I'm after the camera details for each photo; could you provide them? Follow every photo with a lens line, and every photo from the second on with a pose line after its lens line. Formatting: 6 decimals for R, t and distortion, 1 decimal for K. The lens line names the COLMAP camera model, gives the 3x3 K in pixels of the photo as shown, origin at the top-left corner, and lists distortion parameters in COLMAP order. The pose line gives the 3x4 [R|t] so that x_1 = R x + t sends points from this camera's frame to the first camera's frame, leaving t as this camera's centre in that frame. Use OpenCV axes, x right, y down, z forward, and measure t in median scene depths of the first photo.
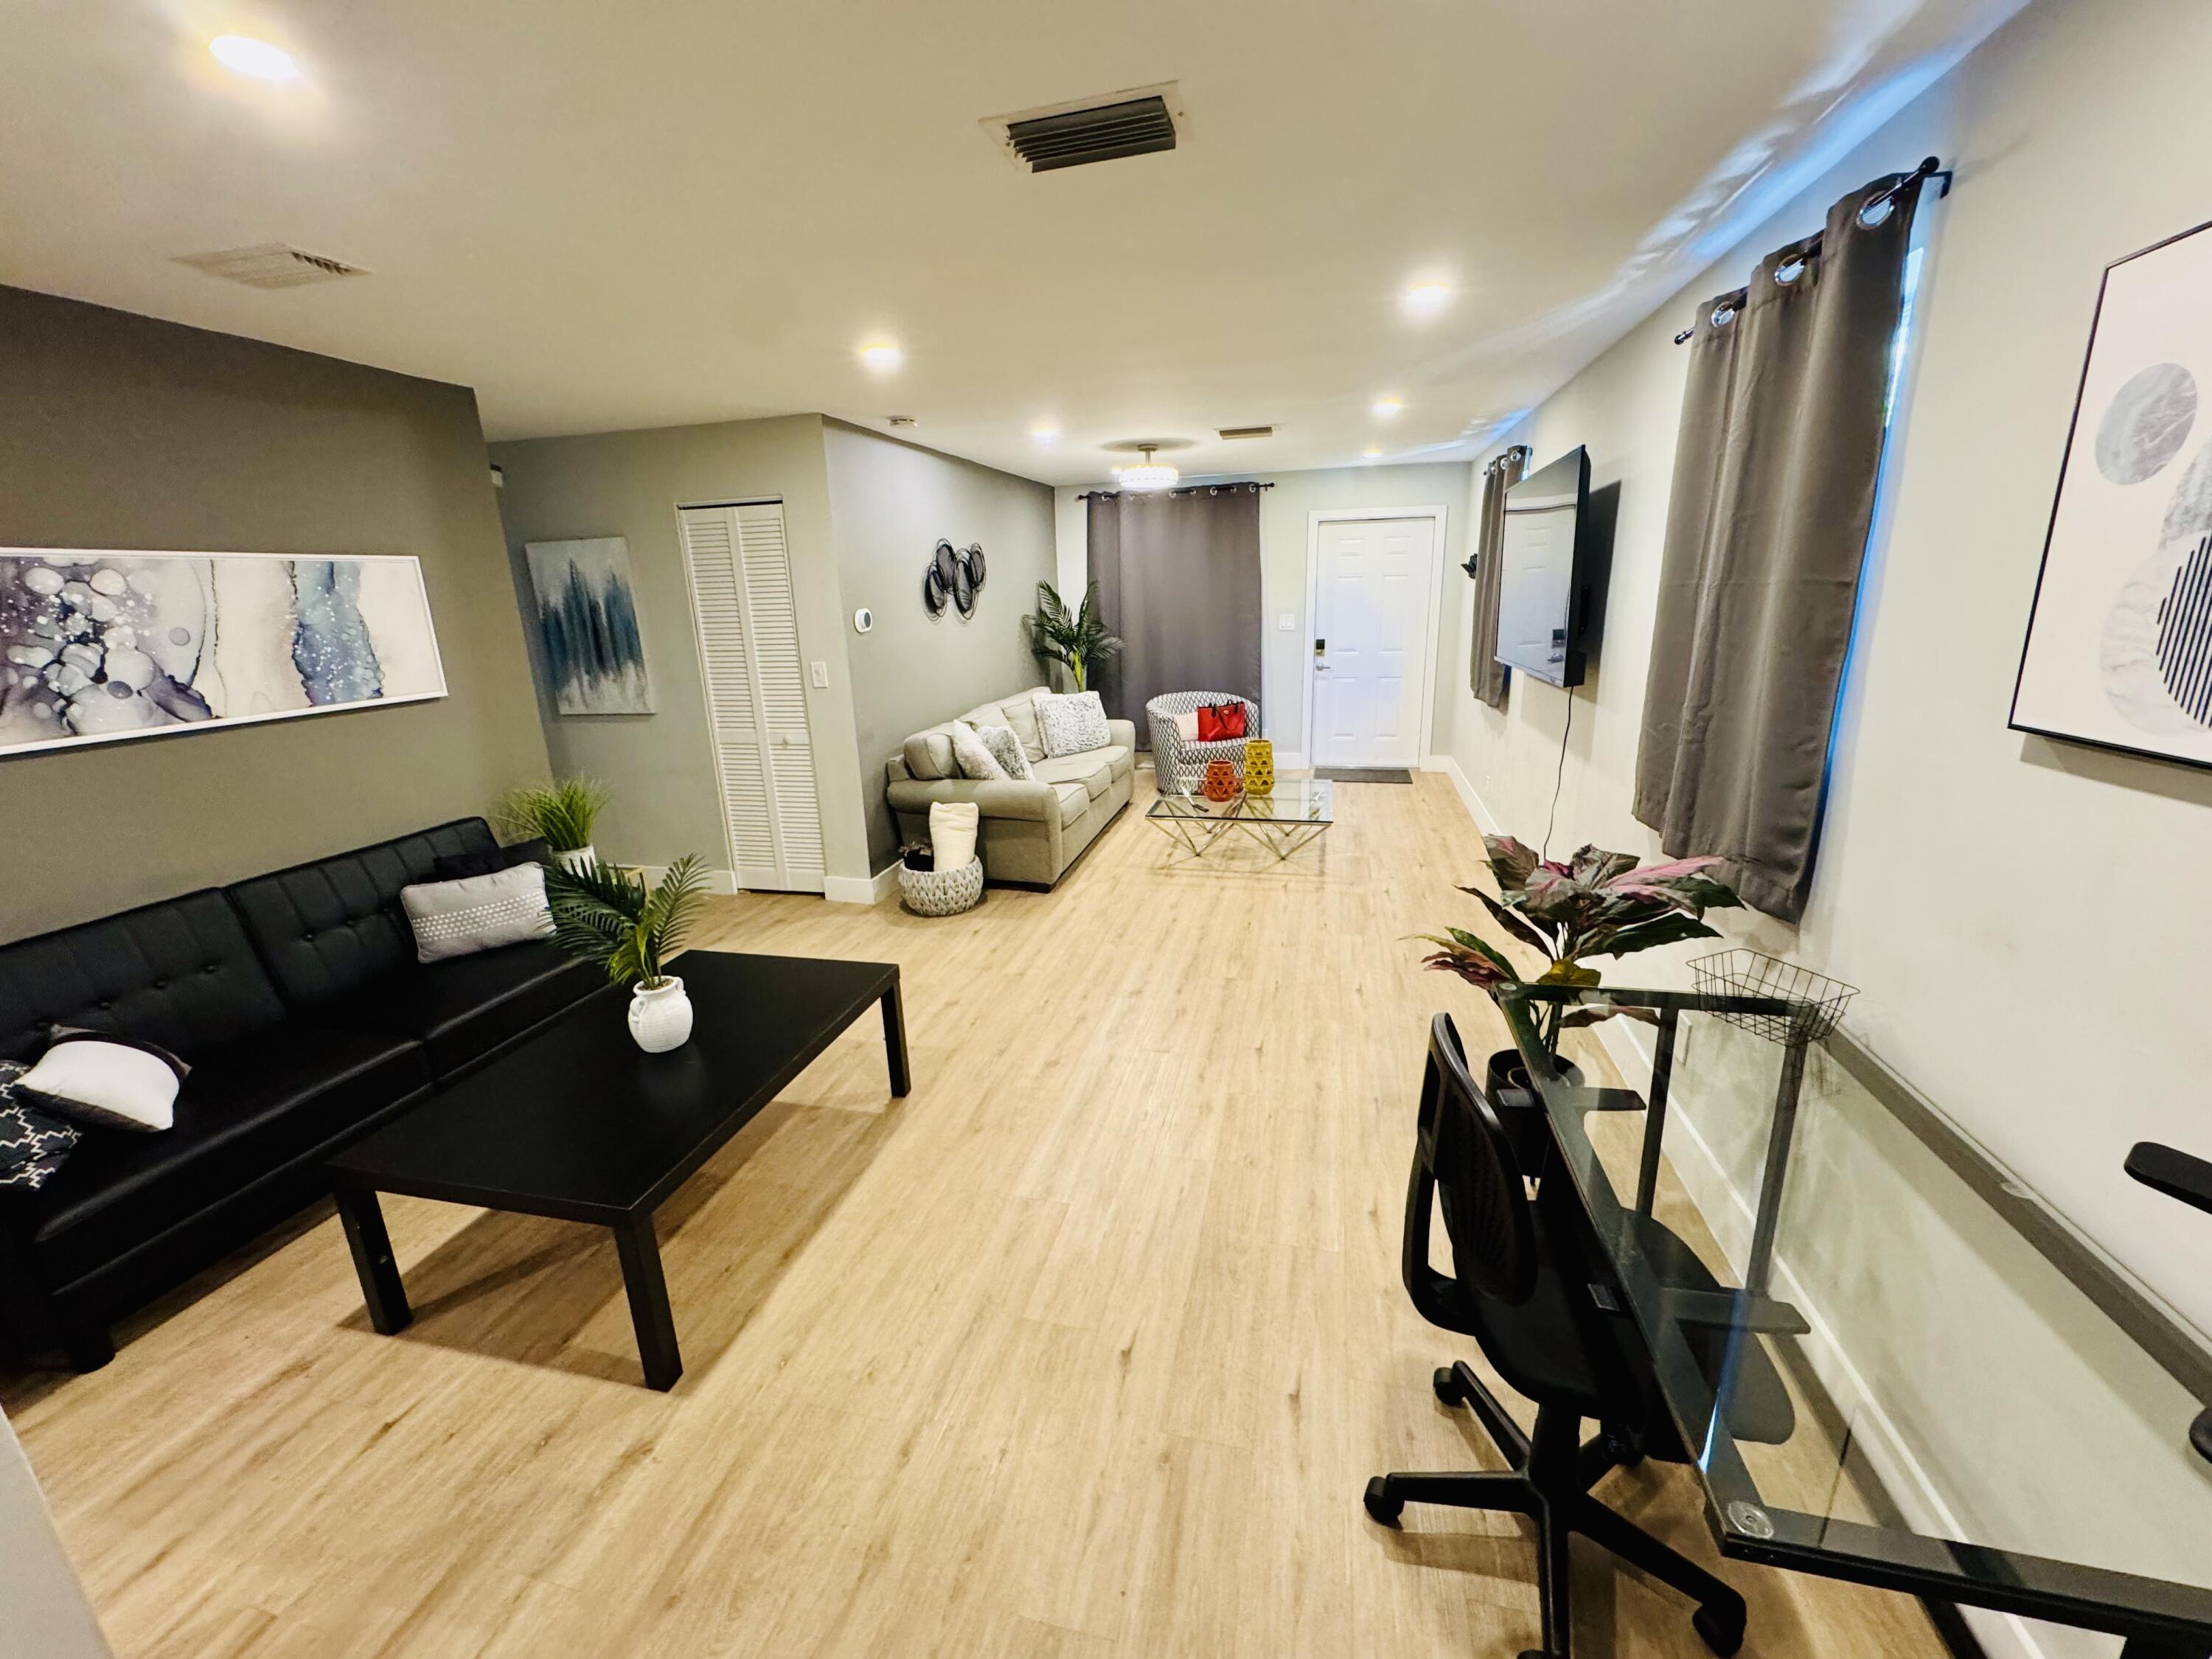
lens RADIAL K [[884.1, 0, 1107.8], [0, 884.1, 825.5], [0, 0, 1]] dist [-0.002098, 0.000338]
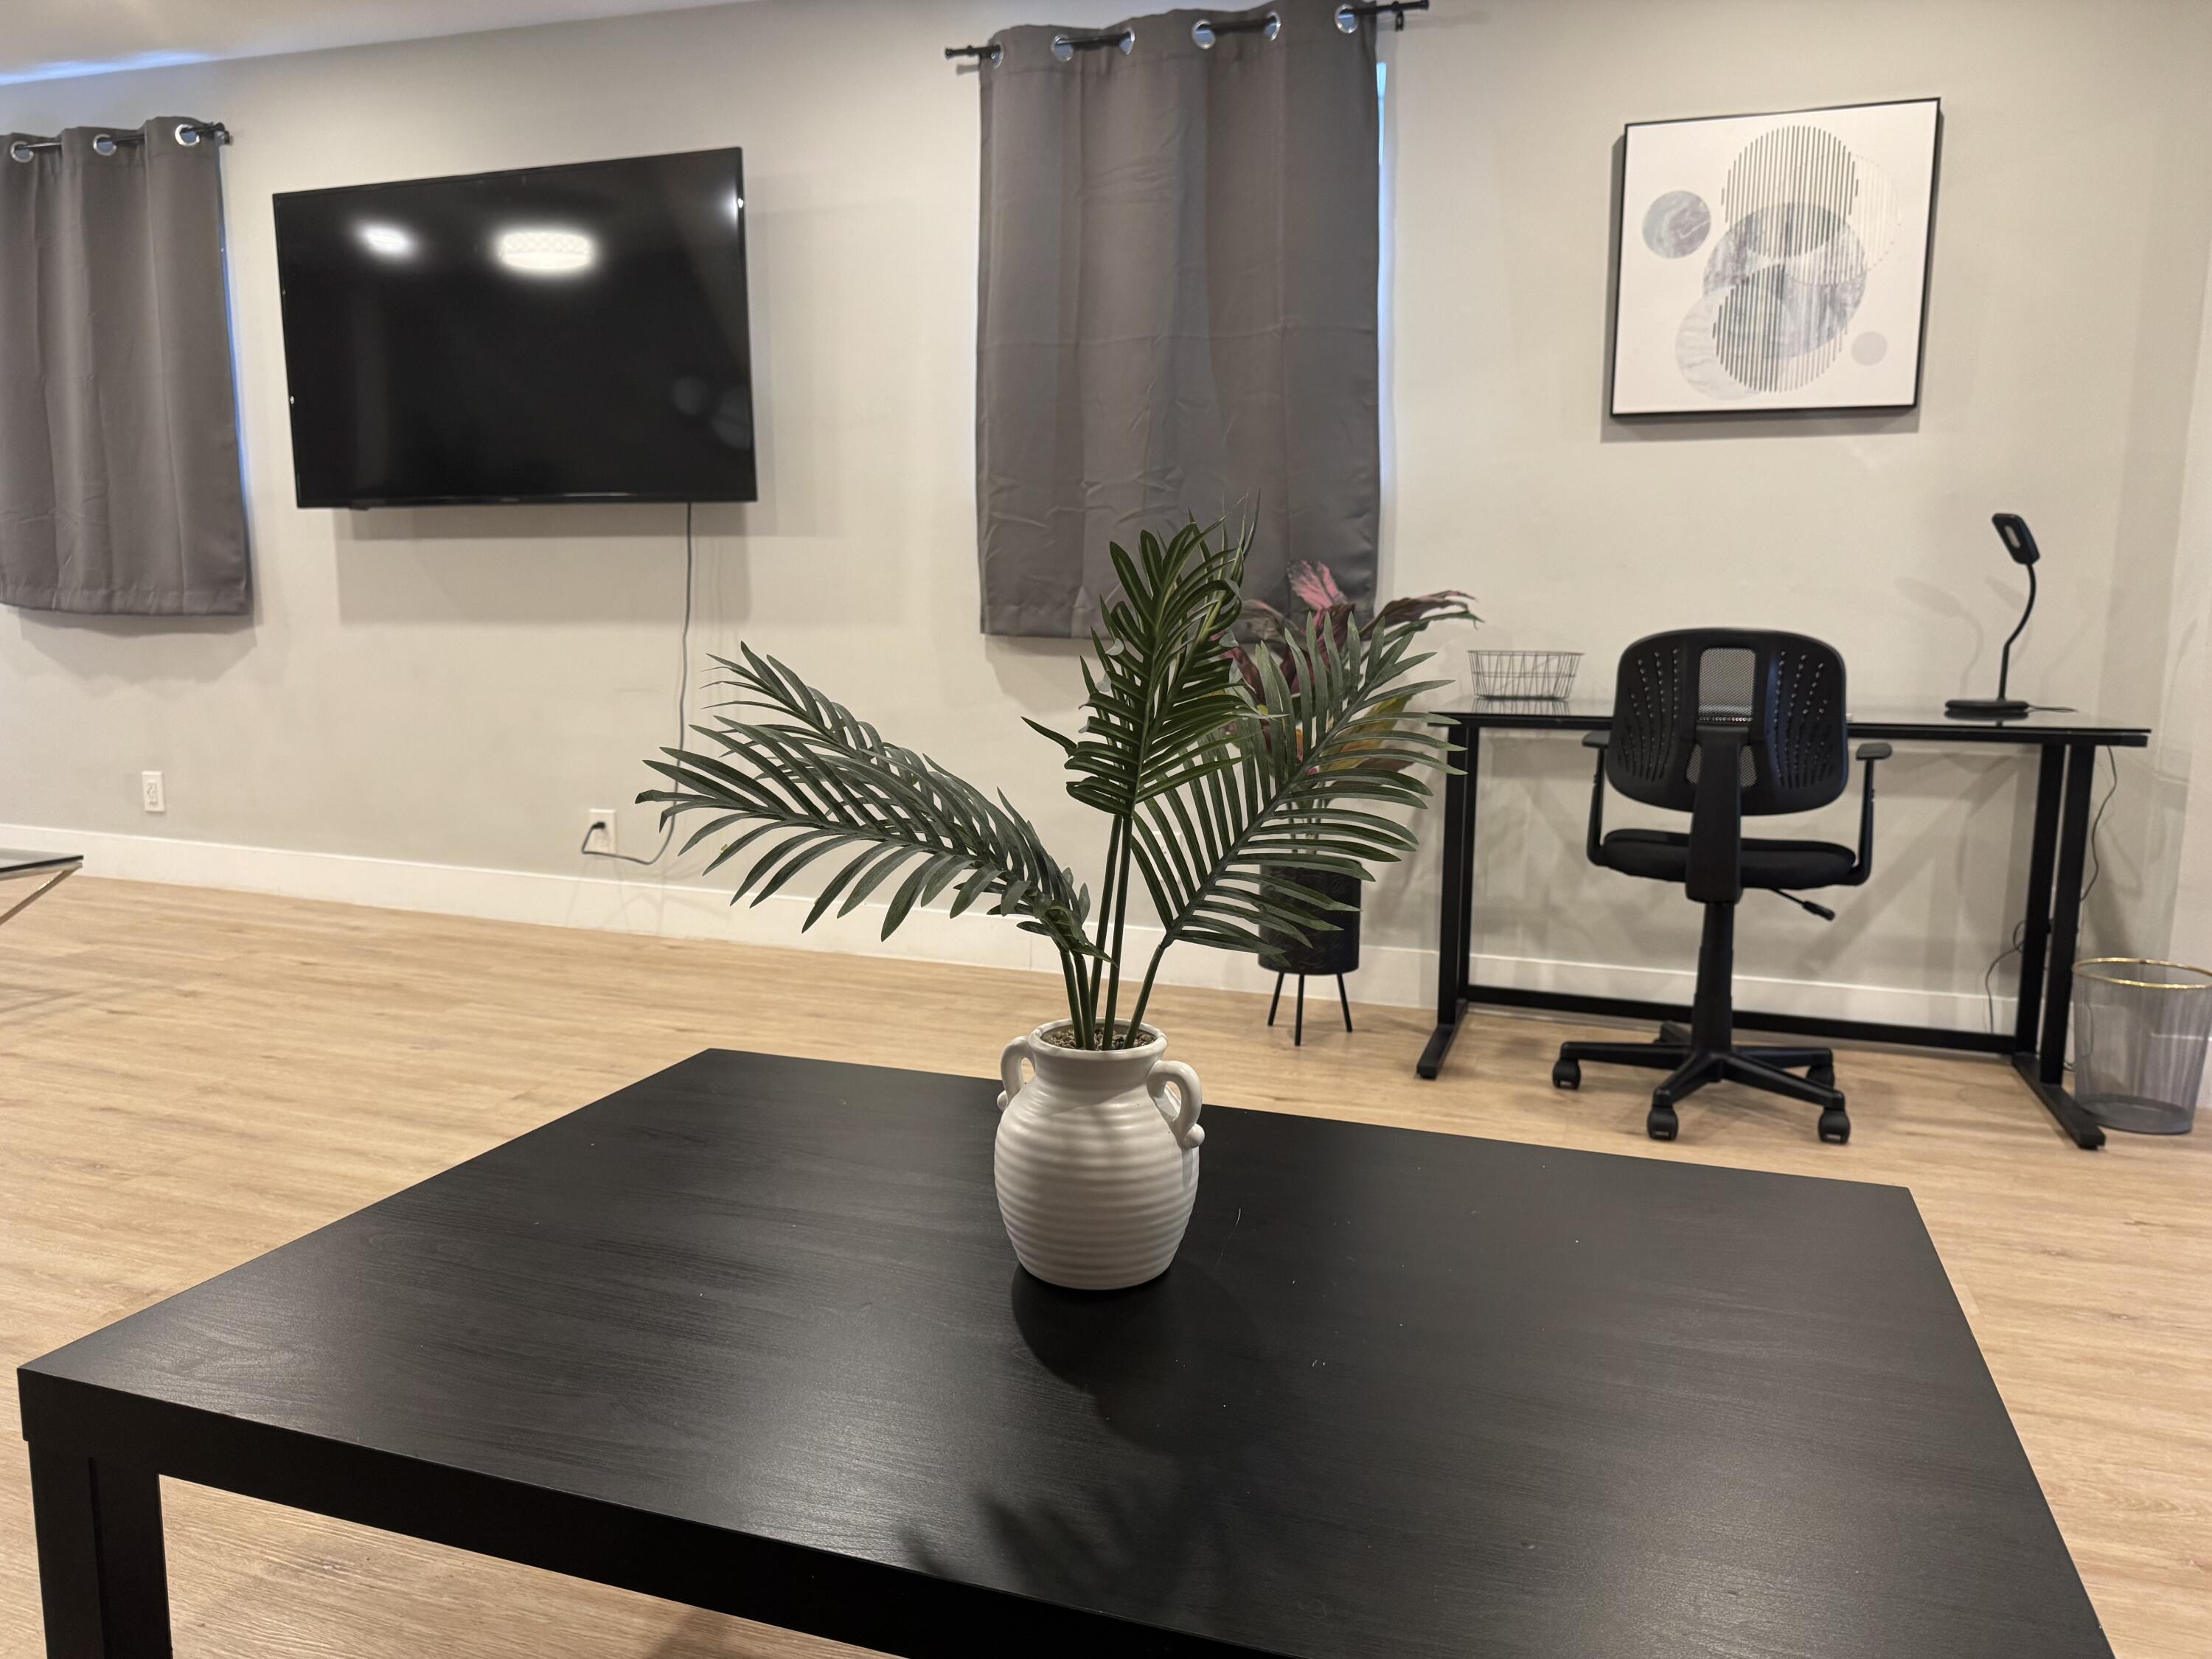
lens RADIAL K [[1601.0, 0, 1142.1], [0, 1601.0, 835.5], [0, 0, 1]] dist [-0.007276, -0.005130]
pose [[0.077846, -0.113698, 0.990461, -0.826234], [0.241376, 0.966068, 0.091927, 0.061900], [-0.967304, 0.231918, 0.102649, 0.762827]]
